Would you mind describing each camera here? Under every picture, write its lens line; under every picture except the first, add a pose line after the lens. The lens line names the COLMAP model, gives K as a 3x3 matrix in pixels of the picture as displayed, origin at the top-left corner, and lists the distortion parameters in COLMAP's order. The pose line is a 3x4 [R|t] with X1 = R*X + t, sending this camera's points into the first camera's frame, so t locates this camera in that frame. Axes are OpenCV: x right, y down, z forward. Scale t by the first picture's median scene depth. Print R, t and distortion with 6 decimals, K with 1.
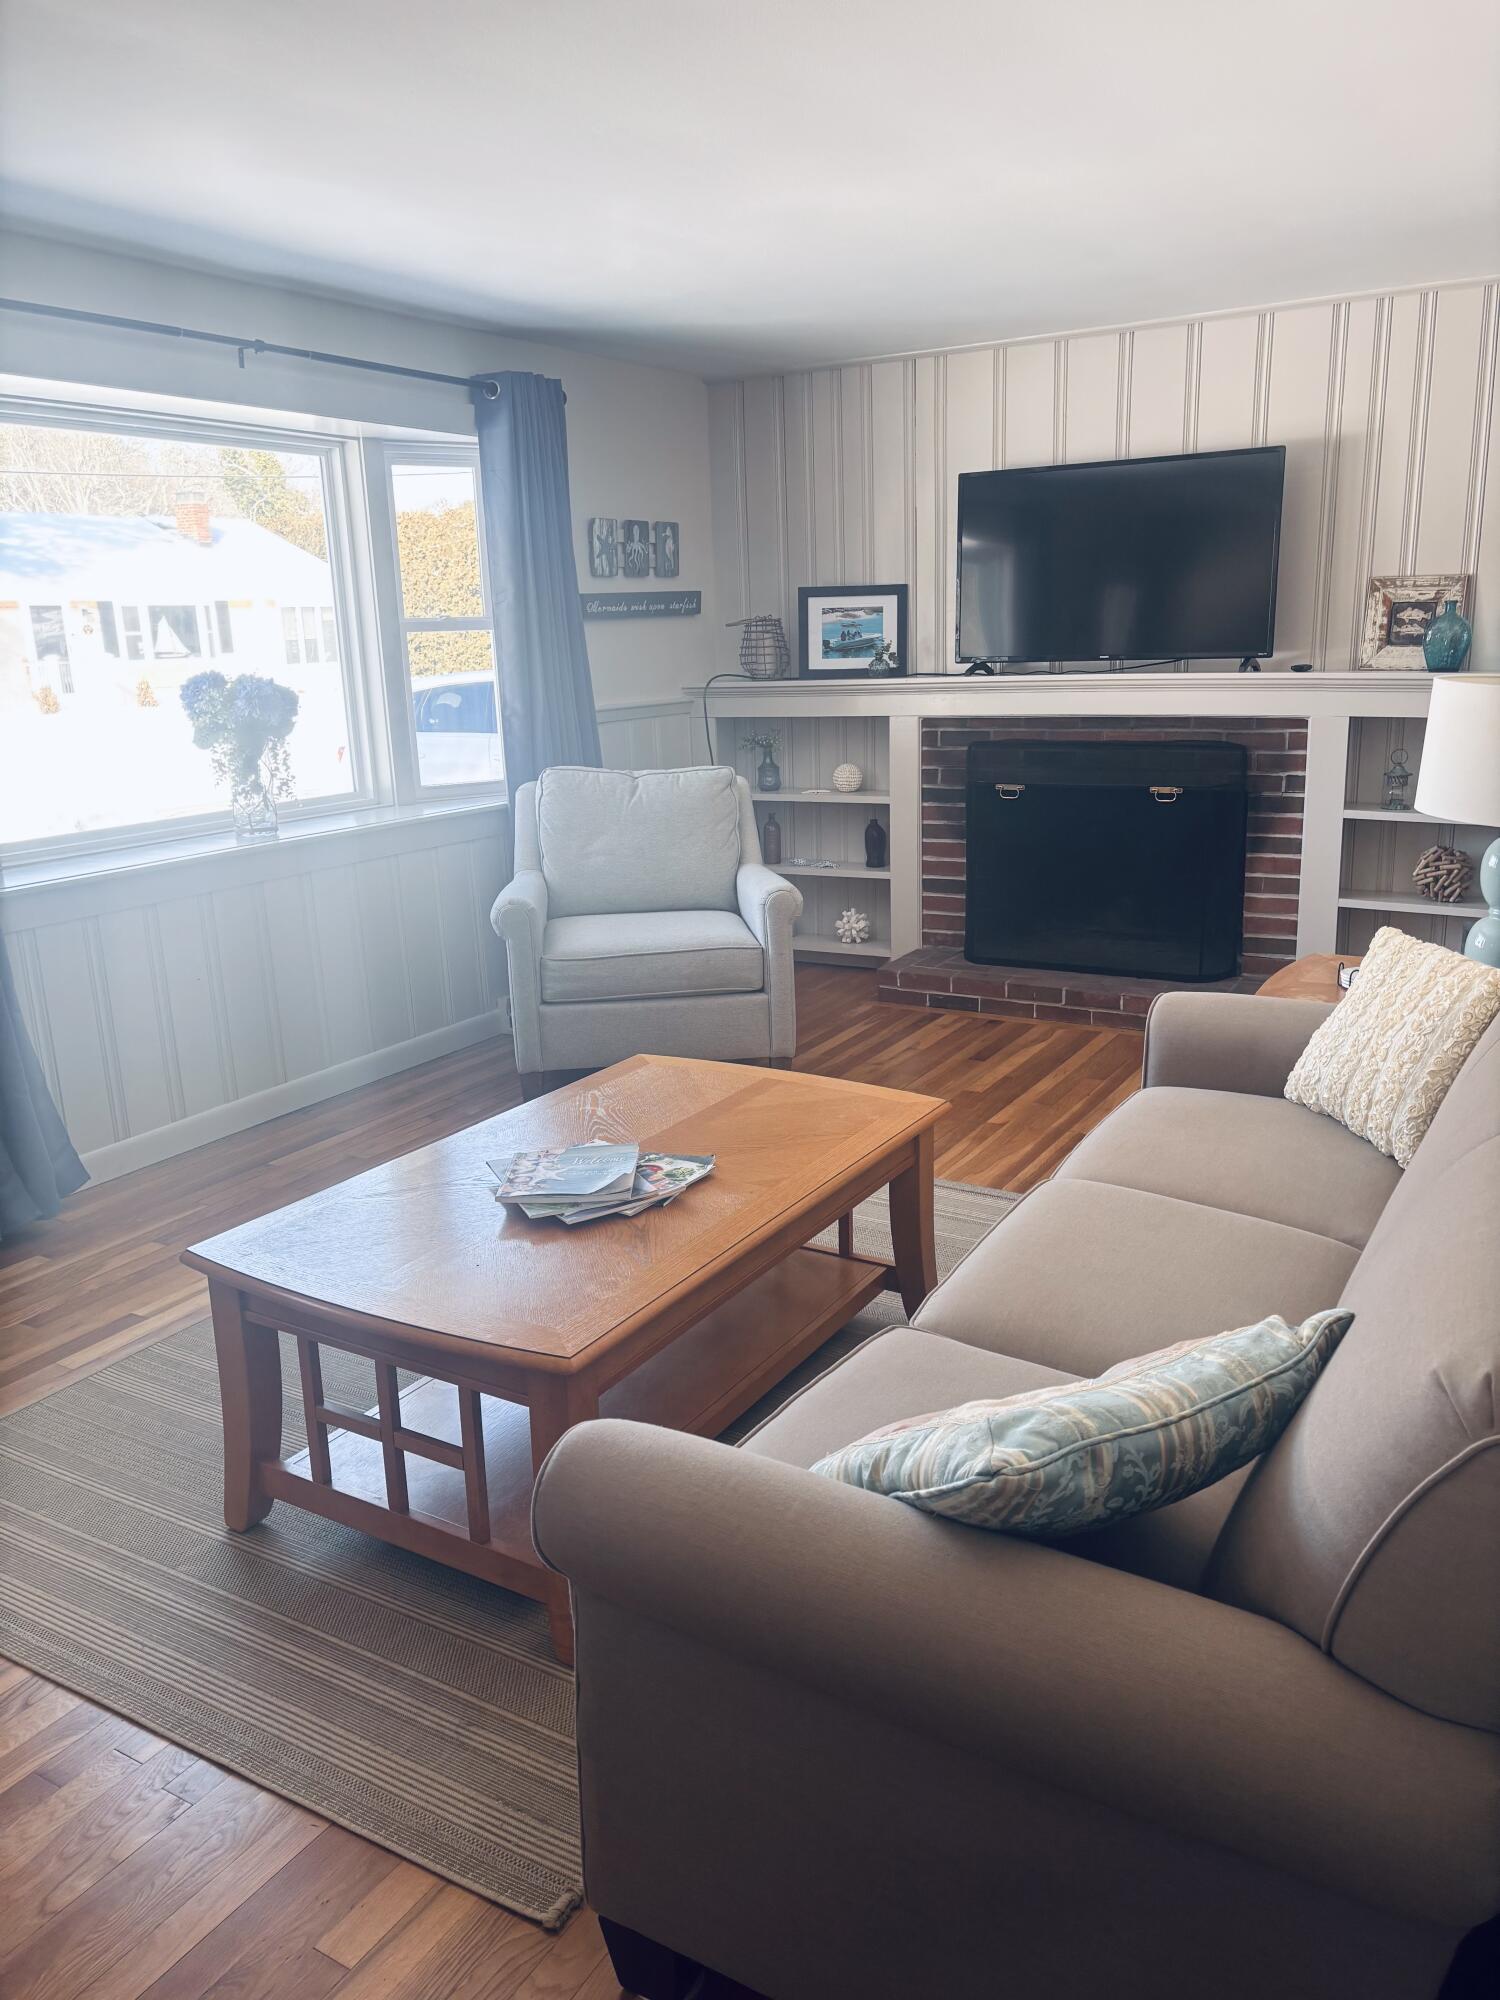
lens RADIAL K [[1490.8, 0, 756.4], [0, 1490.8, 1010.2], [0, 0, 1]] dist [0.057082, -0.062090]
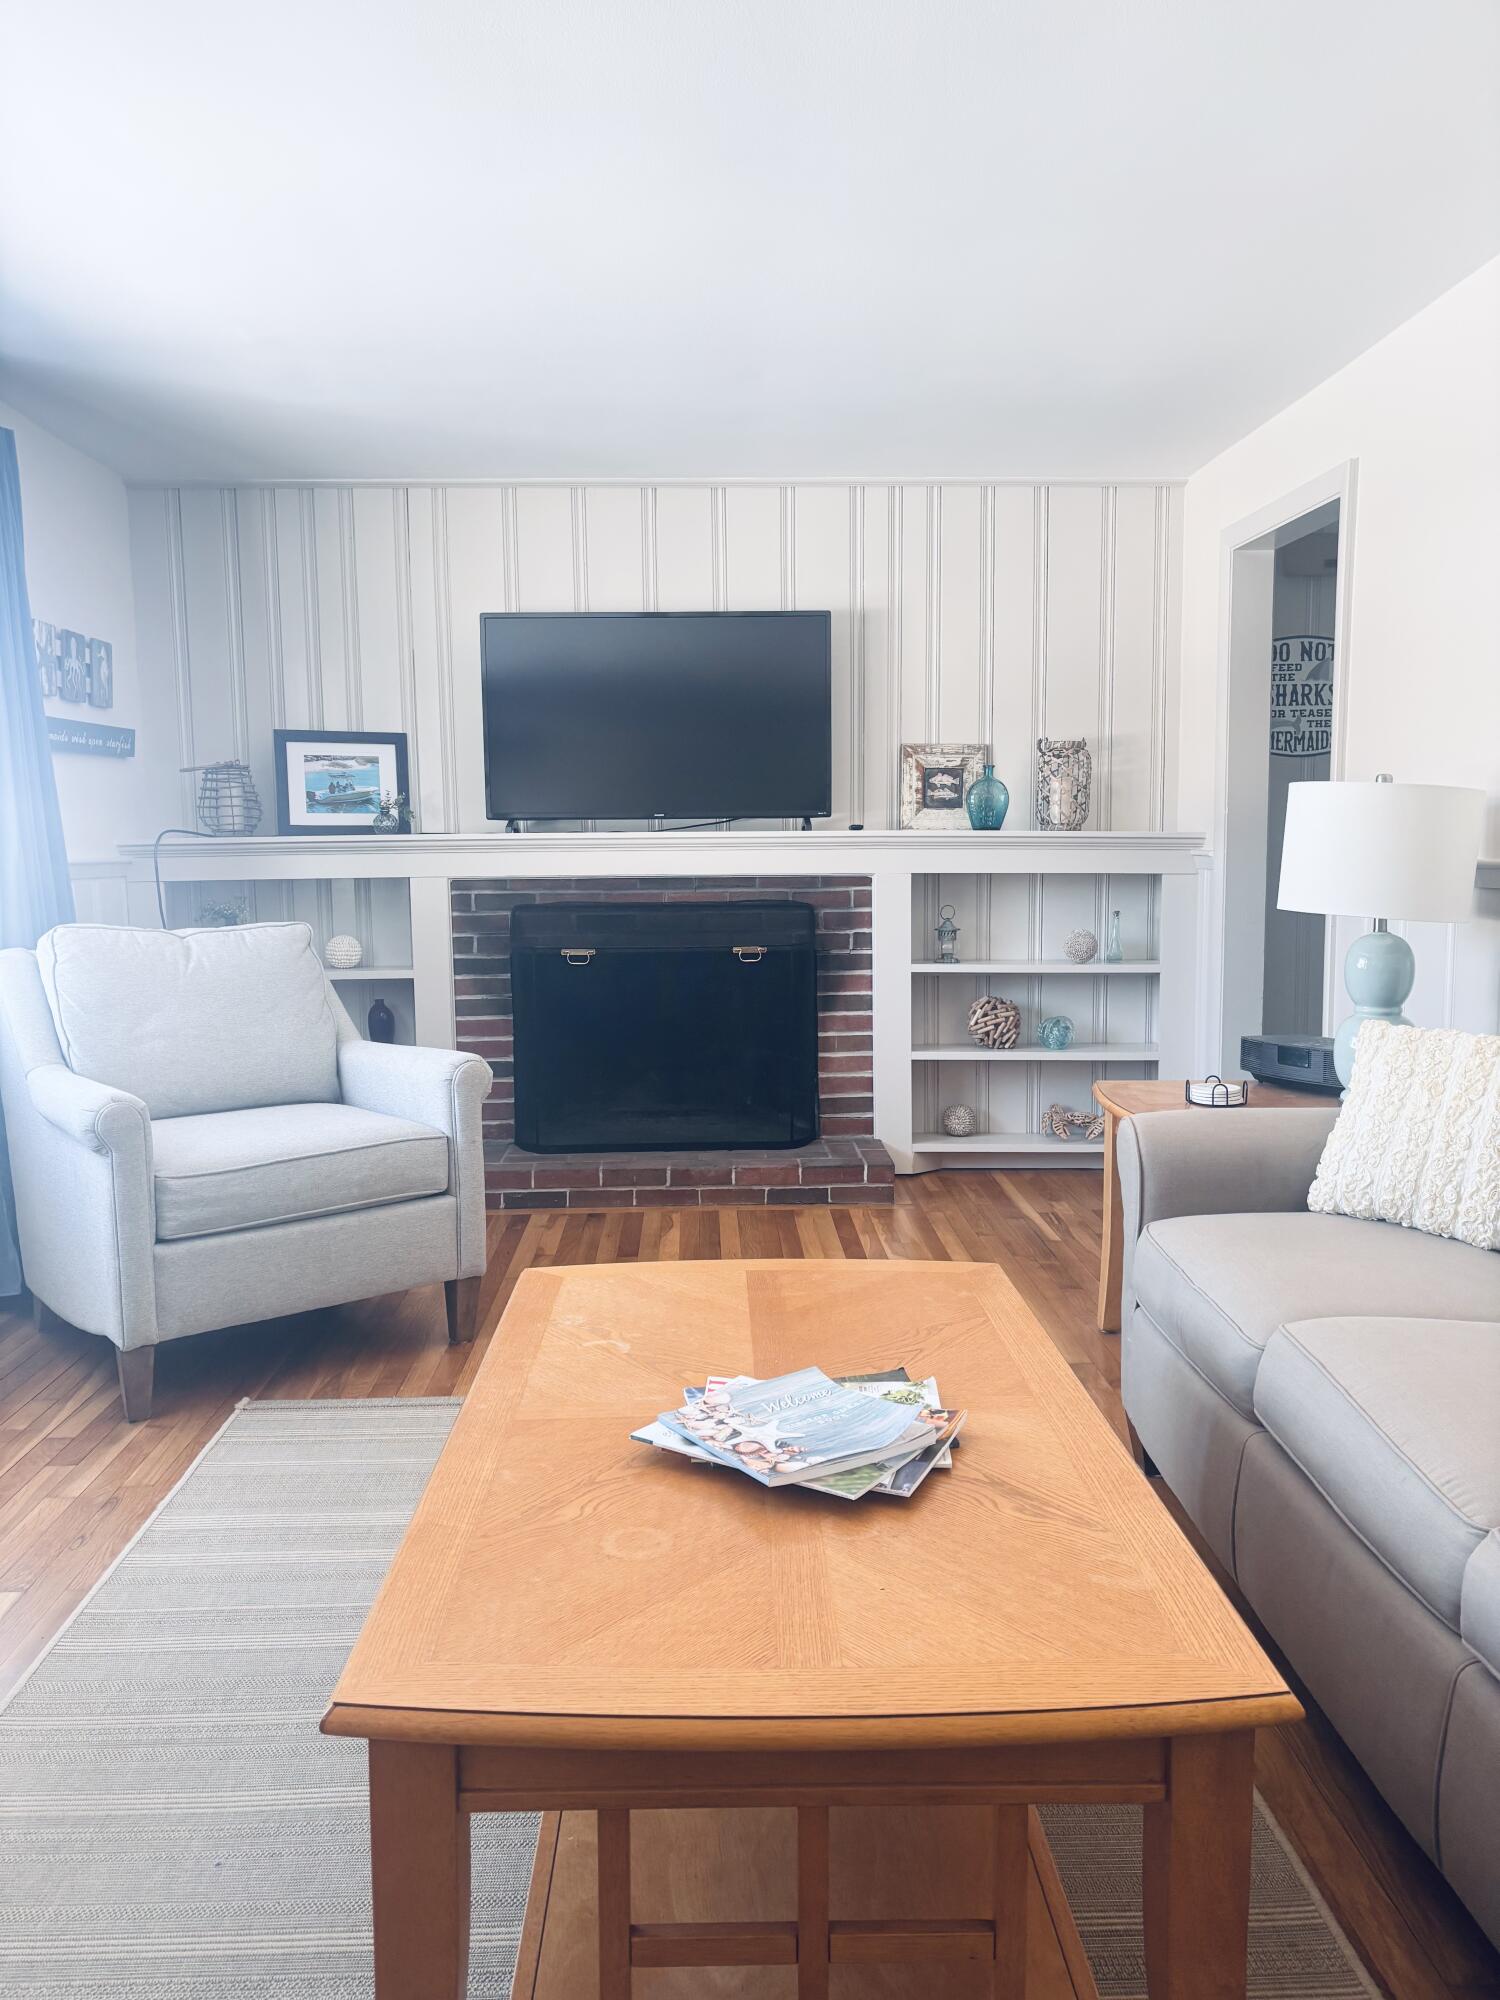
lens RADIAL K [[1490.8, 0, 730.6], [0, 1490.8, 1030.0], [0, 0, 1]] dist [0.057082, -0.062090]
pose [[0.849142, -0.043963, 0.526332, -0.239639], [0.116797, 0.987488, -0.105949, 0.002793], [-0.515089, 0.151439, 0.843653, 0.217169]]
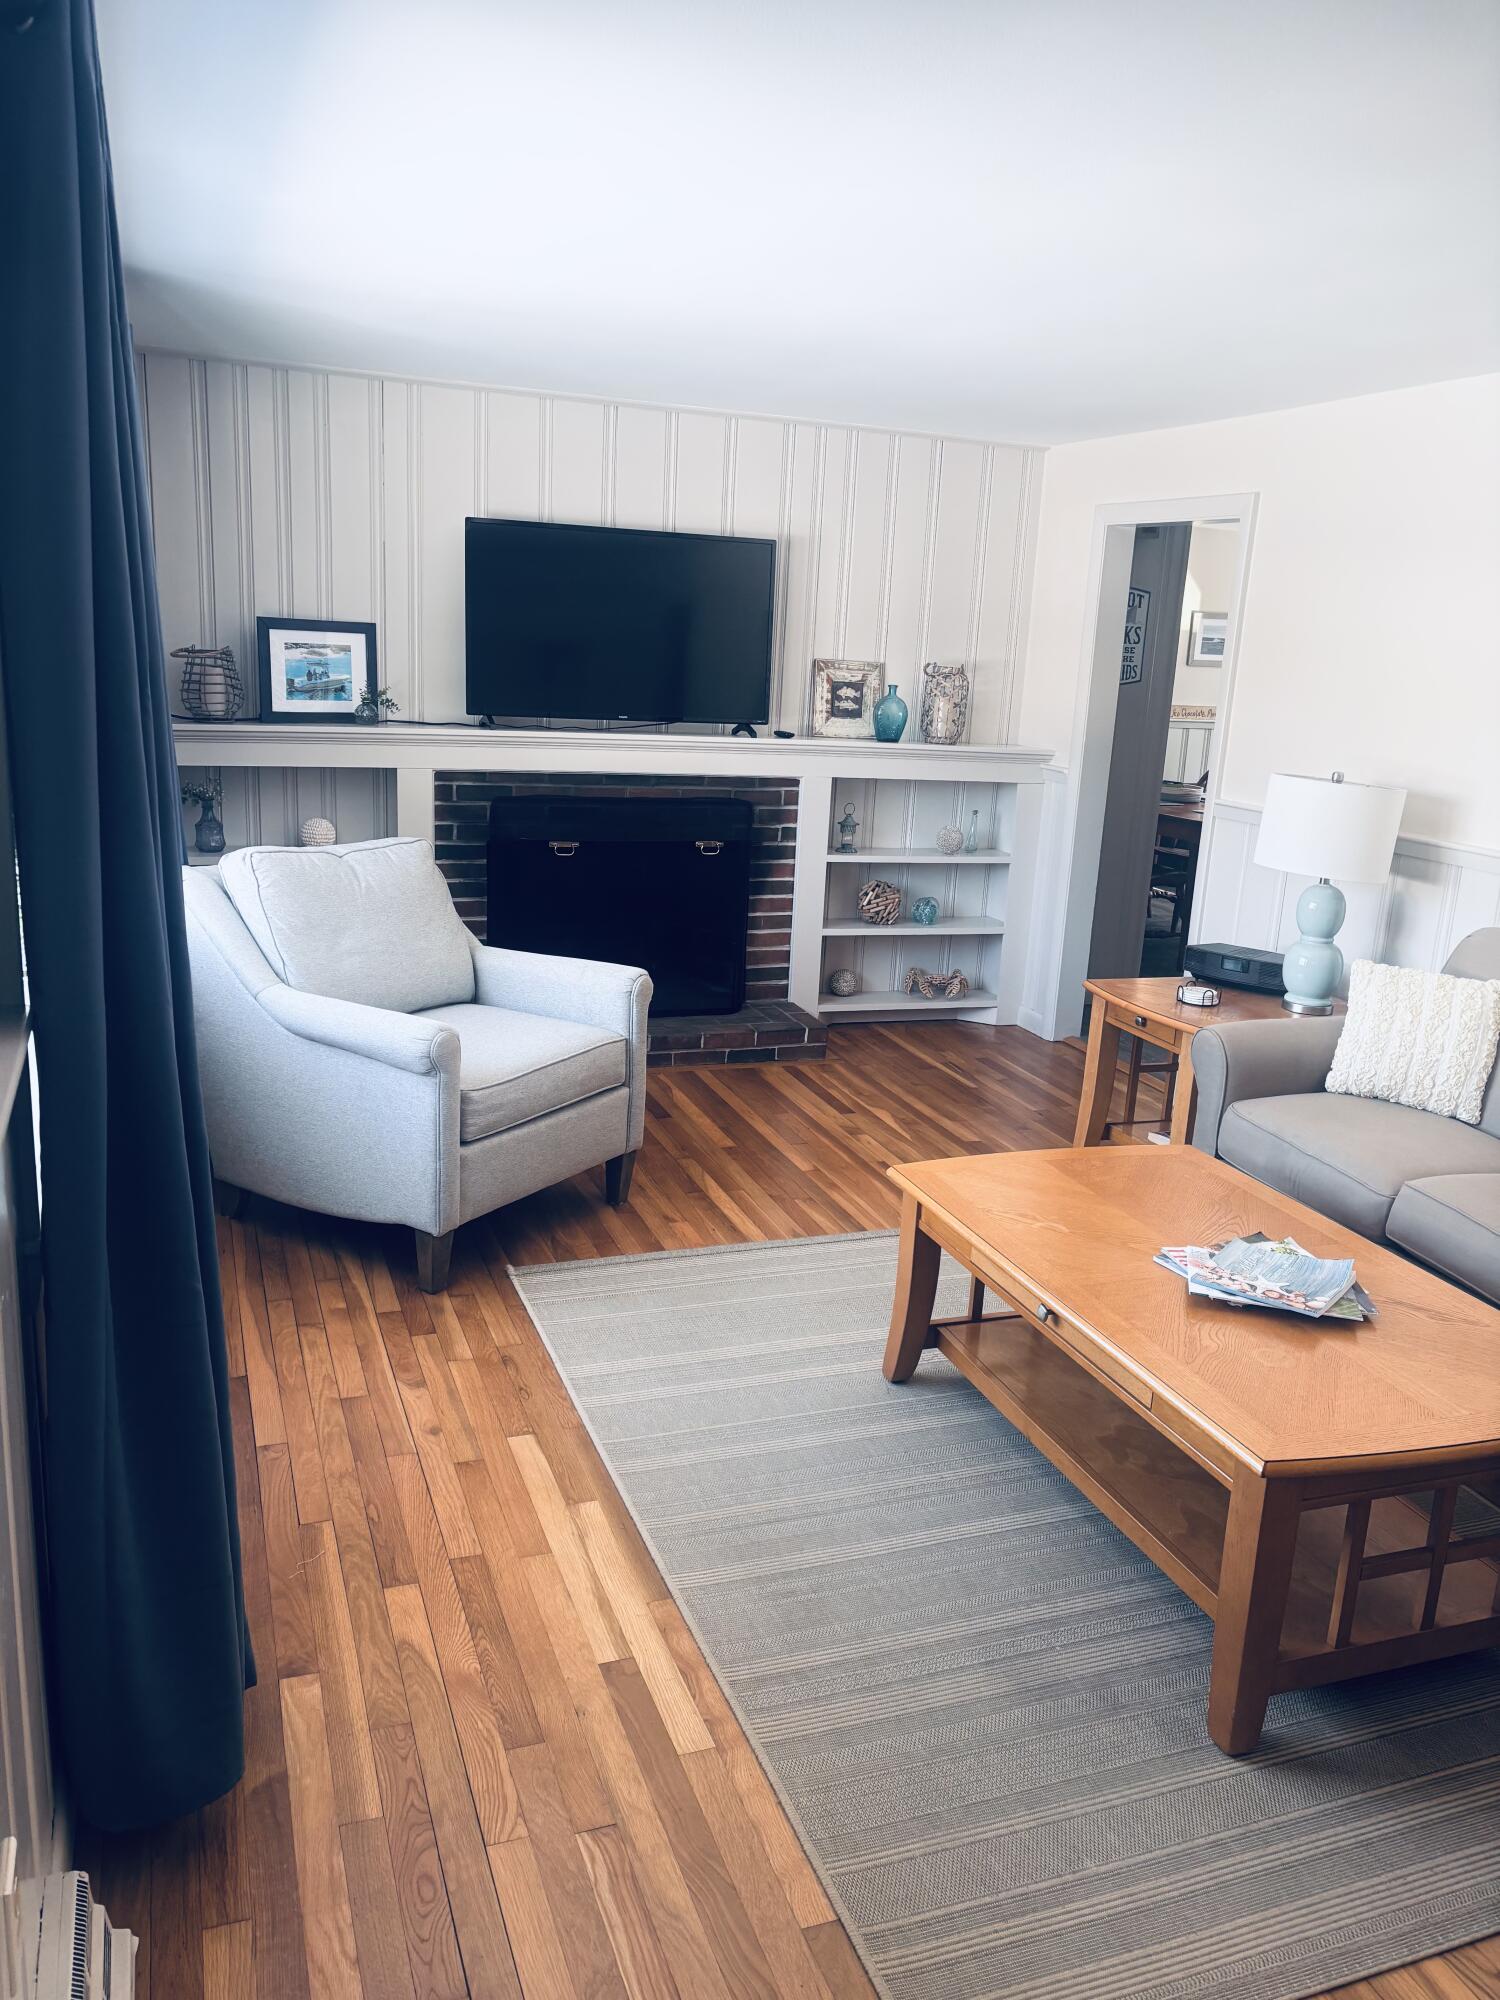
lens RADIAL K [[1490.8, 0, 718.6], [0, 1490.8, 1019.9], [0, 0, 1]] dist [0.057082, -0.062090]
pose [[0.634574, -0.134335, 0.761098, -0.571998], [0.125498, 0.989619, 0.070034, -0.095745], [-0.762605, 0.051075, 0.644845, 0.303426]]
